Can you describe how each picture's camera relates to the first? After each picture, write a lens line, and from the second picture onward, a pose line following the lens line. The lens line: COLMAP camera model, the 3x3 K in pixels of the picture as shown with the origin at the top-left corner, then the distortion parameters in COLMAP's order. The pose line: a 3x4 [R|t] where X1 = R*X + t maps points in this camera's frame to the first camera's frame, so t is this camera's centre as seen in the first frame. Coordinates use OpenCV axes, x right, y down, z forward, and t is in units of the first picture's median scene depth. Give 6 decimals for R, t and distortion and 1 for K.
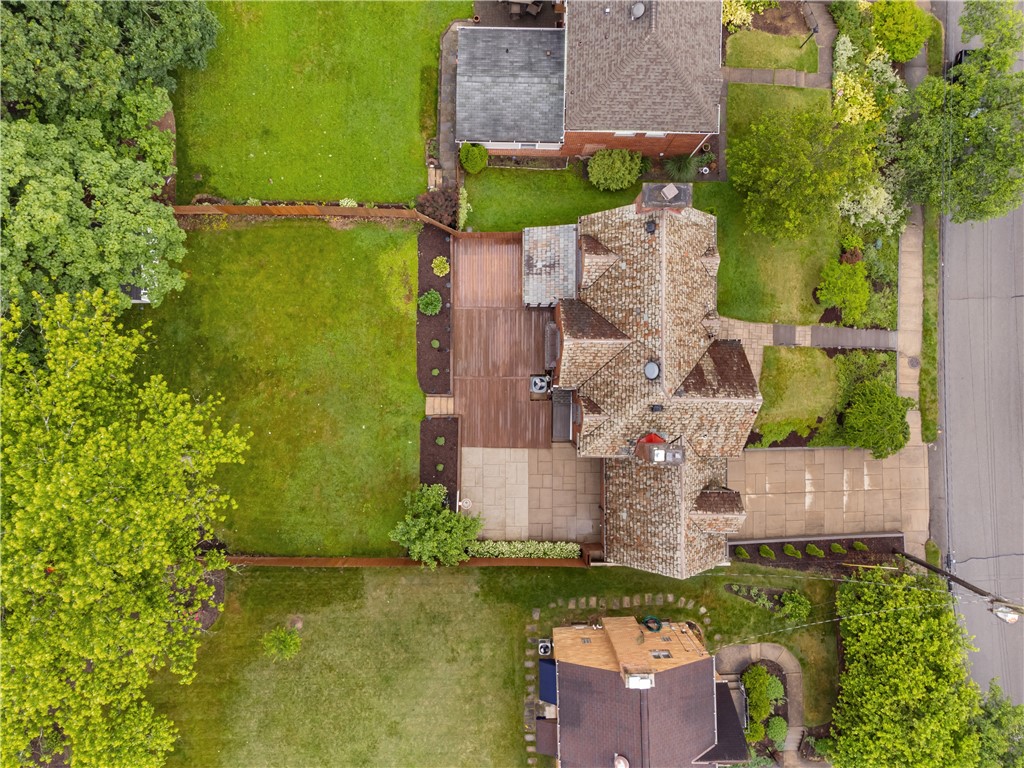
lens RADIAL K [[775.6, 0, 508.9], [0, 775.6, 381.7], [0, 0, 1]] dist [0.022401, -0.003120]
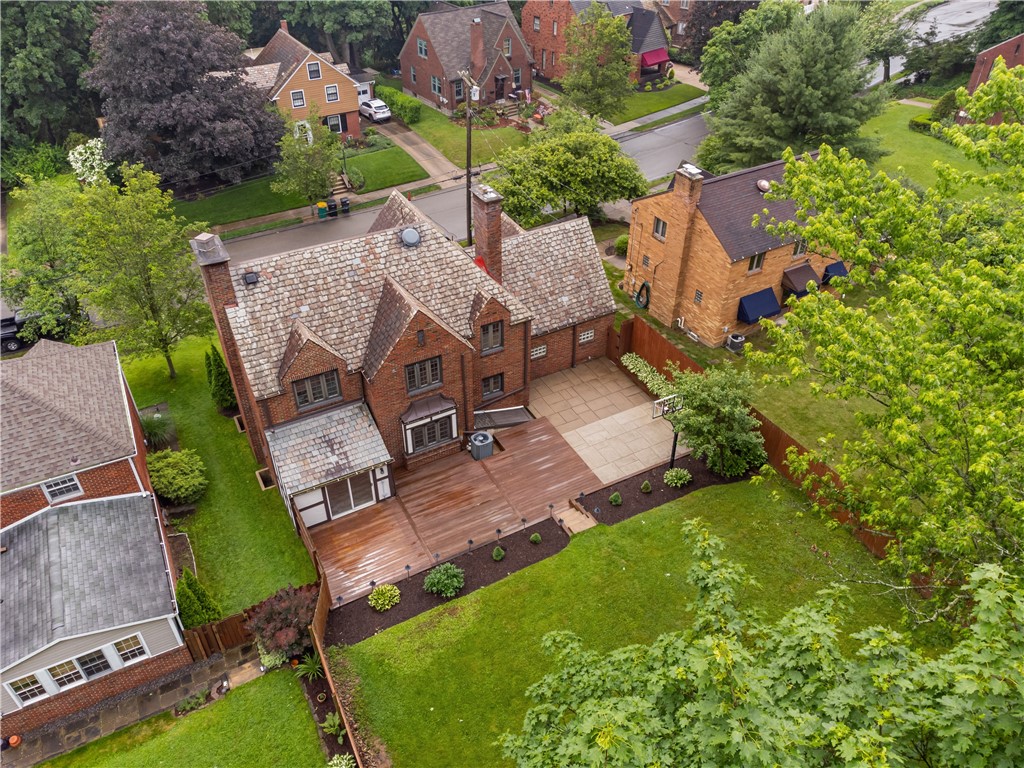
lens RADIAL K [[775.6, 0, 508.9], [0, 775.6, 381.7], [0, 0, 1]] dist [0.022401, -0.003120]
pose [[-0.480602, -0.536914, 0.693358, -0.549561], [0.876885, -0.285510, 0.386725, -0.291486], [-0.009677, 0.793856, 0.608029, 0.546848]]
